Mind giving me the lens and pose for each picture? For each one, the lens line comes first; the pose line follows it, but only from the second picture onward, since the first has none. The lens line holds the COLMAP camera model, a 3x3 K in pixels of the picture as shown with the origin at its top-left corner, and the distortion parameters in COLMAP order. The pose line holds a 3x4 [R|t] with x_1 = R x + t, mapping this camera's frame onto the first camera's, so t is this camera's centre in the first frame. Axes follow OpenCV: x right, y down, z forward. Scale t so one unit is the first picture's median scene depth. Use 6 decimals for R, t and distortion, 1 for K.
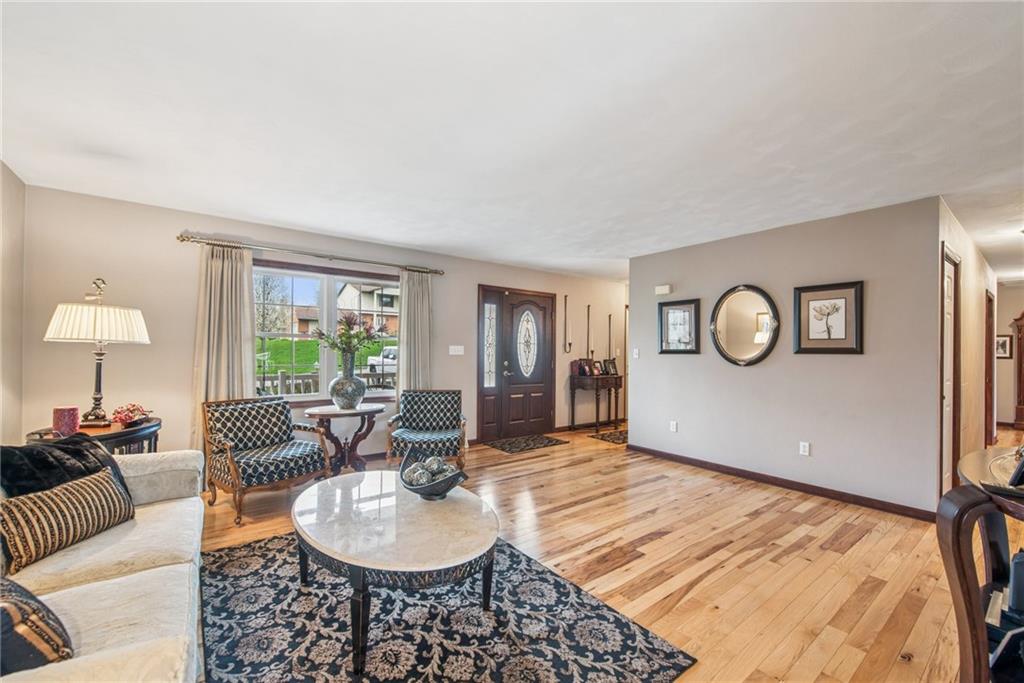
lens RADIAL K [[425.3, 0, 512.4], [0, 425.3, 351.0], [0, 0, 1]] dist [0.000266, -0.000098]
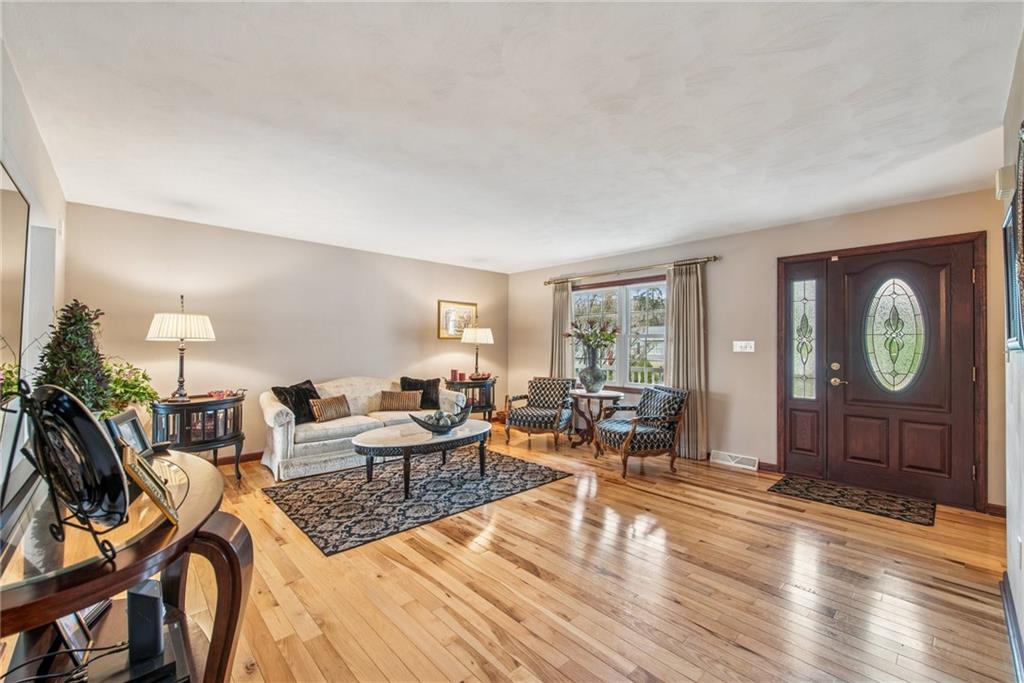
lens RADIAL K [[417.8, 0, 518.4], [0, 417.8, 346.9], [0, 0, 1]] dist [-0.001373, -0.000154]
pose [[0.096636, -0.008441, -0.995284, 0.808366], [-0.003595, 0.999955, -0.008830, 0.009965], [0.995313, 0.004431, 0.096601, 0.635172]]
